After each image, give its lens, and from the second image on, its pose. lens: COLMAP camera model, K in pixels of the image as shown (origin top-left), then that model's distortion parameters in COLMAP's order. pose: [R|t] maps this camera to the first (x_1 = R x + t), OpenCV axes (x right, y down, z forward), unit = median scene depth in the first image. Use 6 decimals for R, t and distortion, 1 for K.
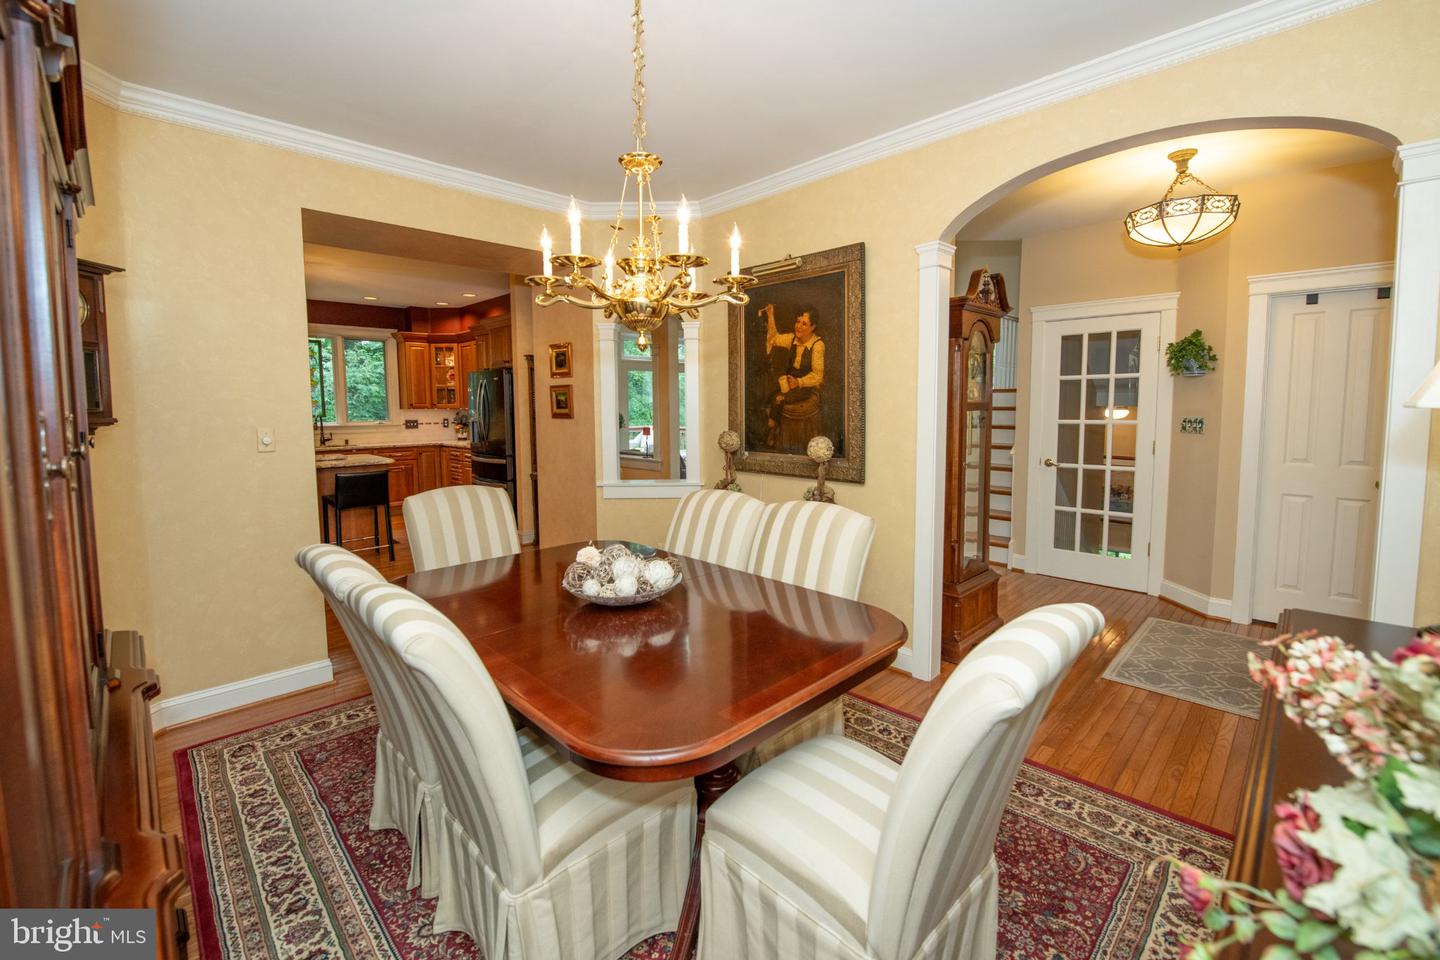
lens RADIAL K [[604.2, 0, 712.6], [0, 604.2, 449.7], [0, 0, 1]] dist [-0.003528, -0.000110]
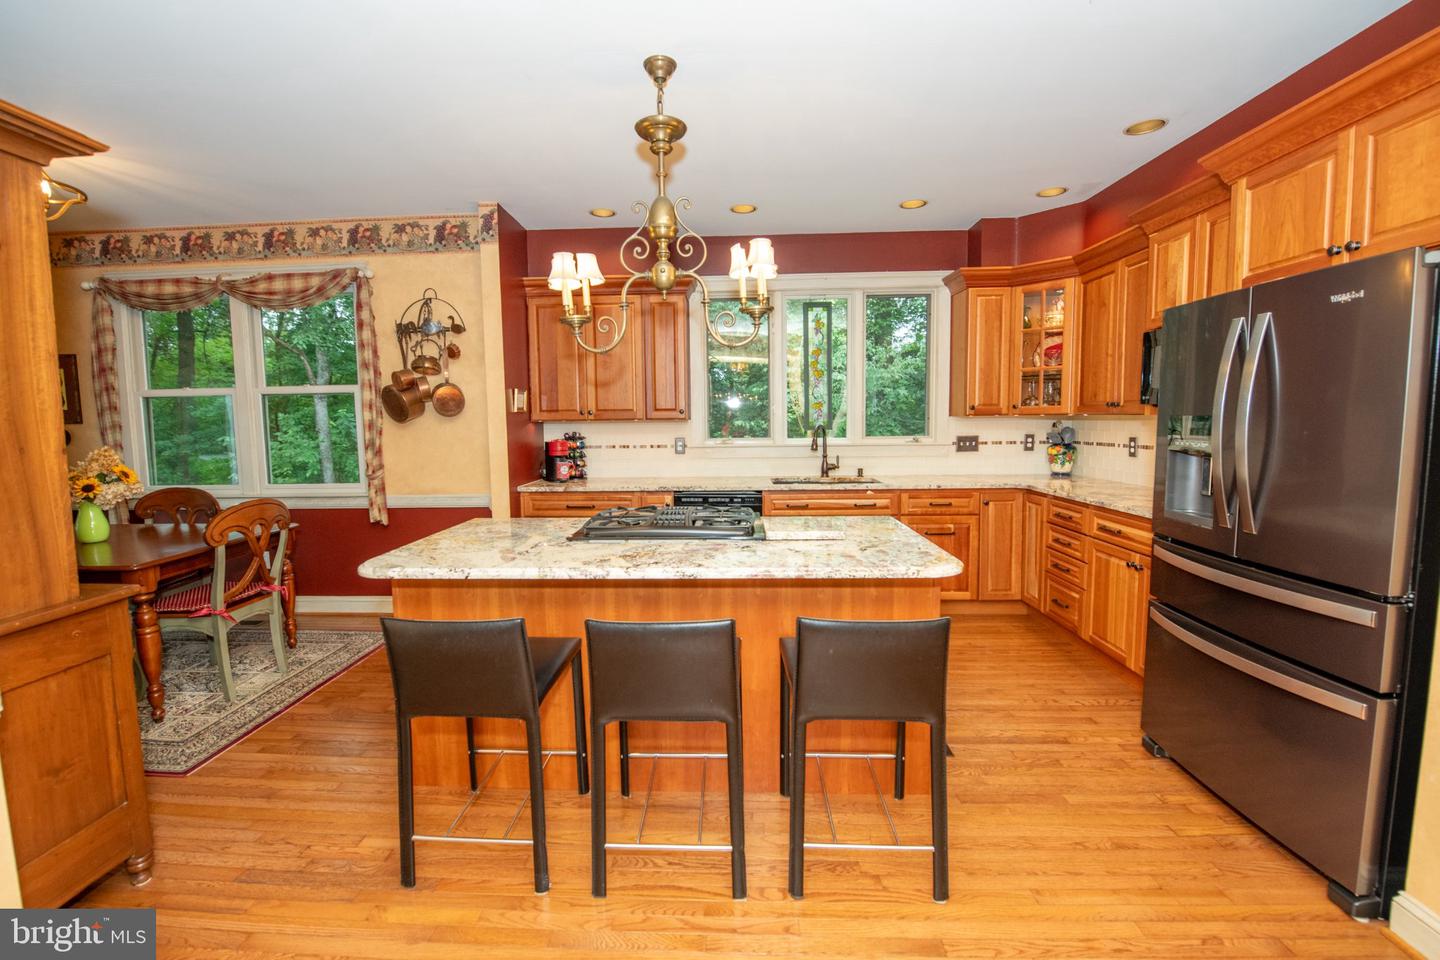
lens RADIAL K [[604.2, 0, 713.5], [0, 604.2, 470.0], [0, 0, 1]] dist [-0.003528, -0.000110]
pose [[0.691160, 0.059114, -0.720280, -0.270412], [-0.044749, 0.998237, 0.038986, -0.030423], [0.721315, 0.005286, 0.692587, 0.471150]]
